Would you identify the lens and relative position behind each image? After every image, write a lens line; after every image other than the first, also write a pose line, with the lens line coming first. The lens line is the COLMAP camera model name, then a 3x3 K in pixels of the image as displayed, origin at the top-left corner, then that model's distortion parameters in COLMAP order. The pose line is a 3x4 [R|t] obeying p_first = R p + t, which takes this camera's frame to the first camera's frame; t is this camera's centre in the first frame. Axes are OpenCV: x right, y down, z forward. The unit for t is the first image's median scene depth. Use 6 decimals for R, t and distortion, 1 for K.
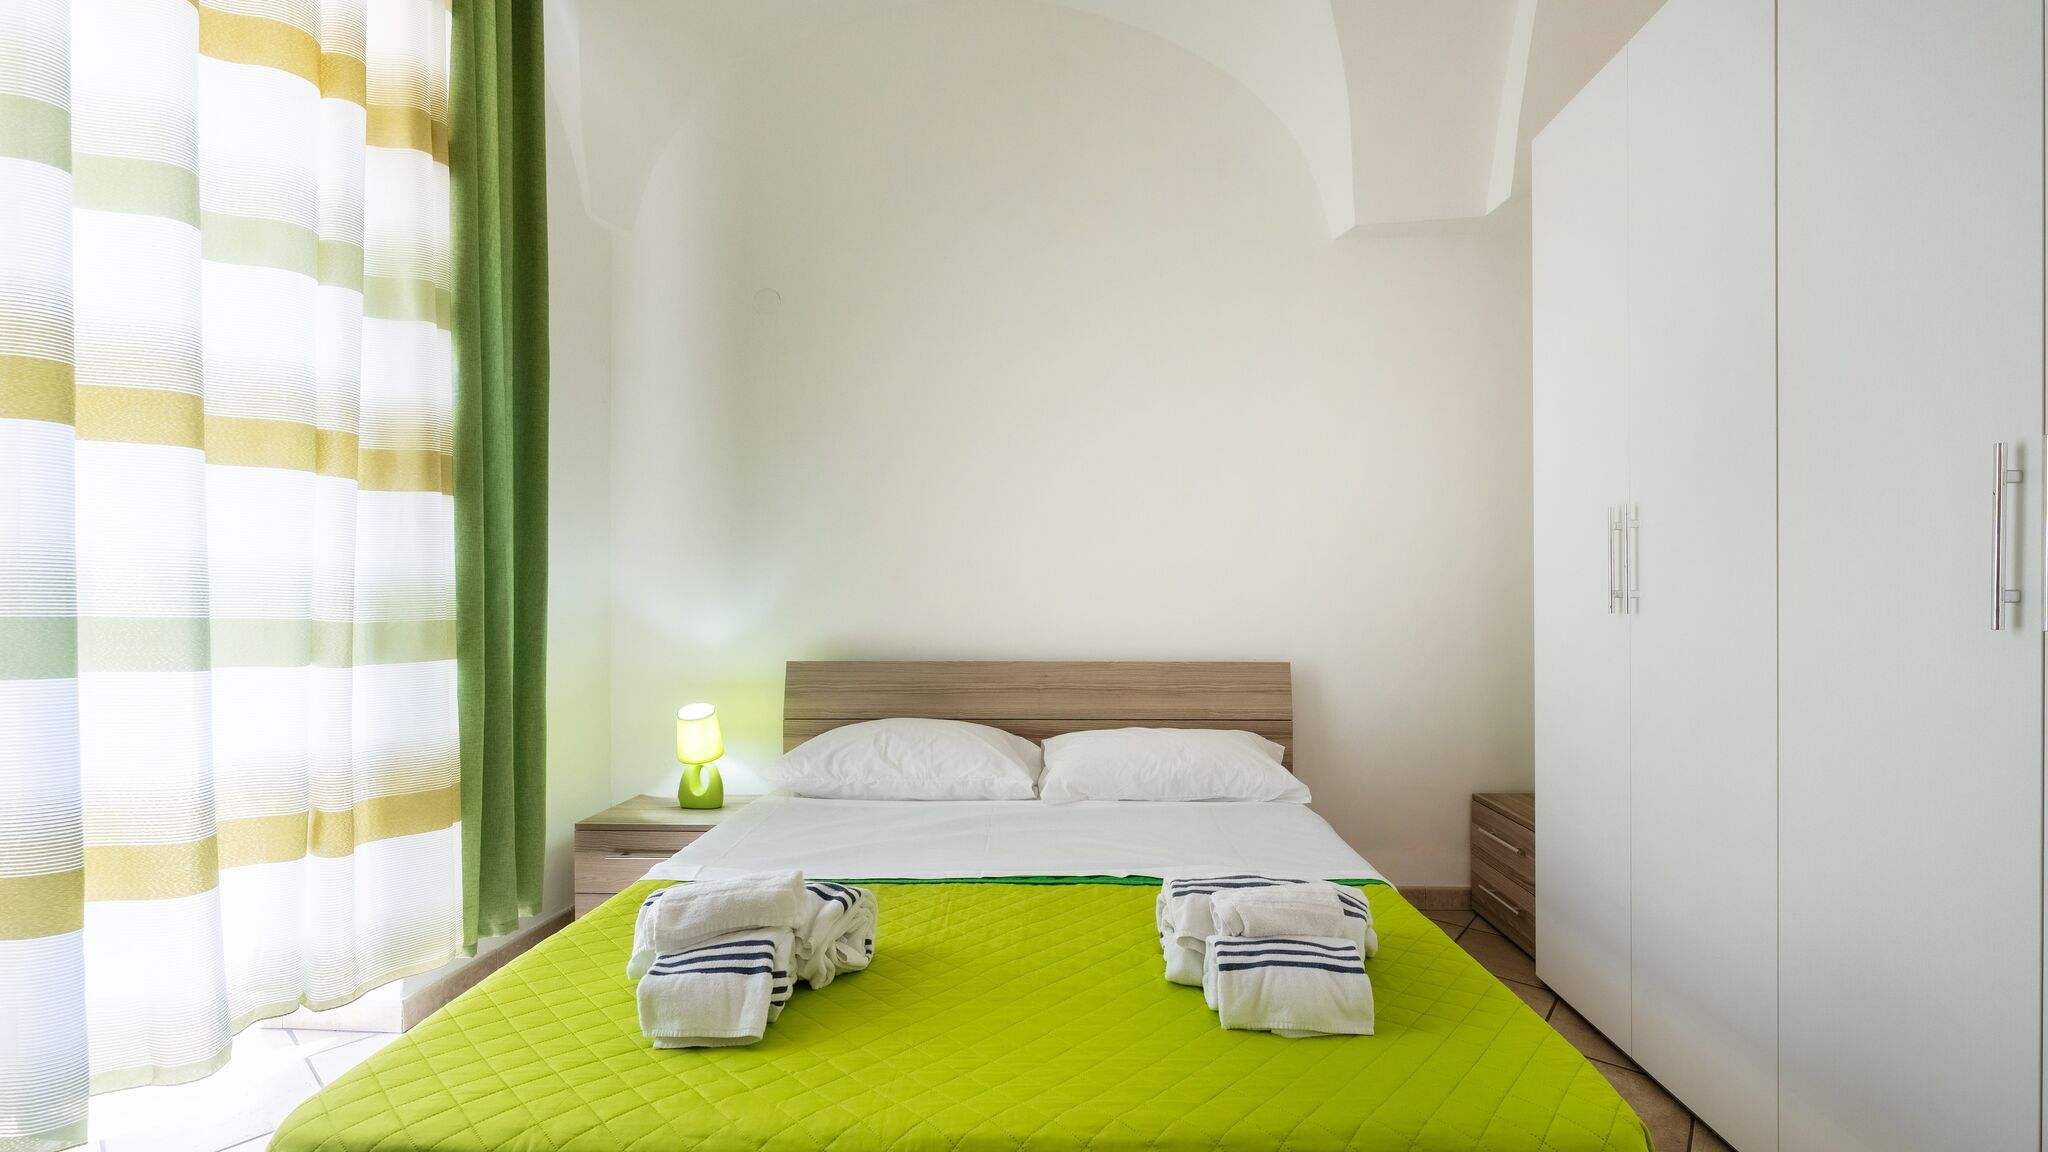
lens RADIAL K [[836.8, 0, 1021.7], [0, 836.8, 586.2], [0, 0, 1]] dist [-0.001260, 0.000018]
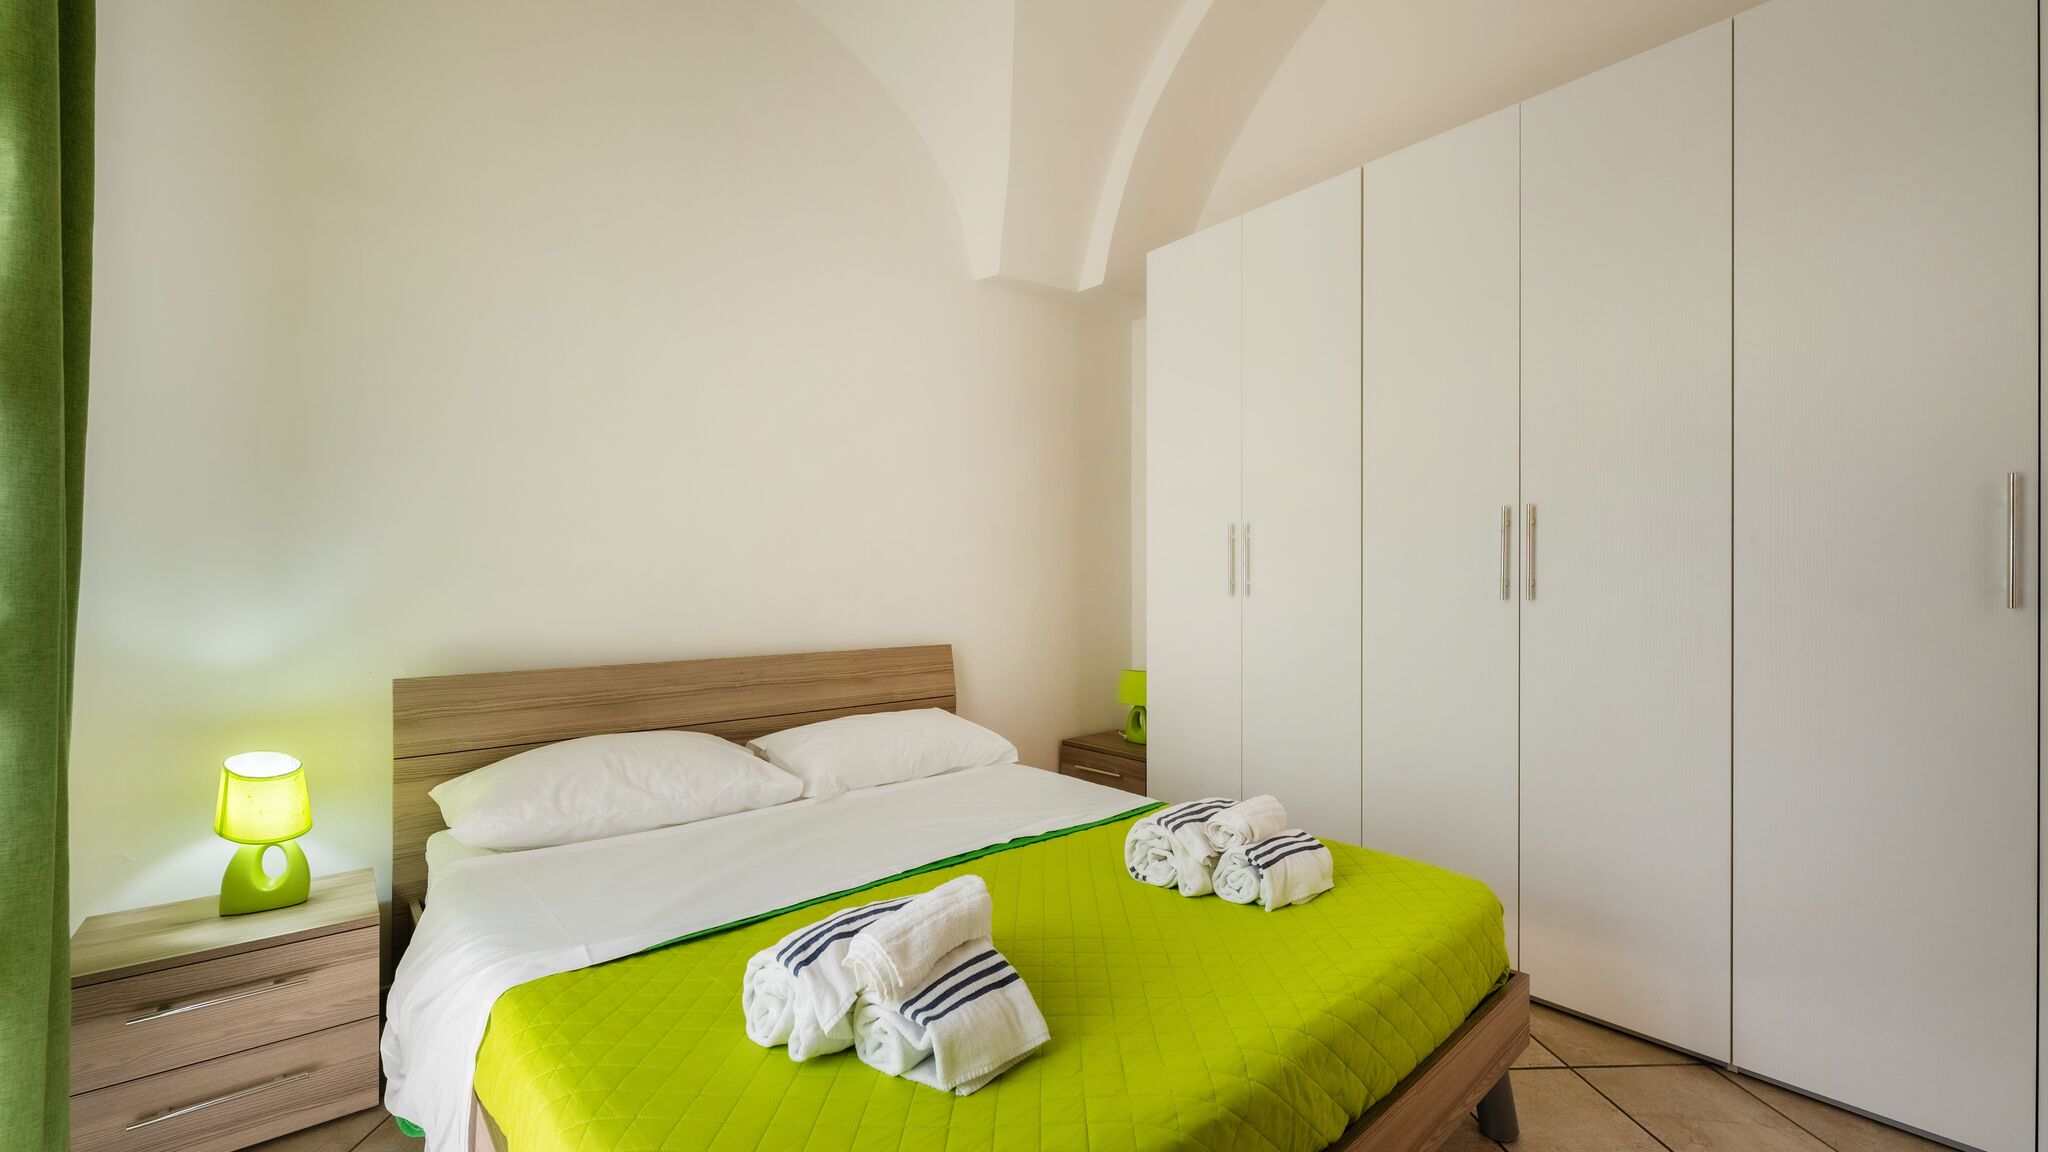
lens RADIAL K [[836.8, 0, 981.5], [0, 836.8, 569.8], [0, 0, 1]] dist [-0.001260, 0.000018]
pose [[0.747562, 0.009035, 0.664130, -0.457798], [-0.002966, 0.999943, -0.010265, 0.001608], [-0.664185, 0.005704, 0.747546, 0.144809]]
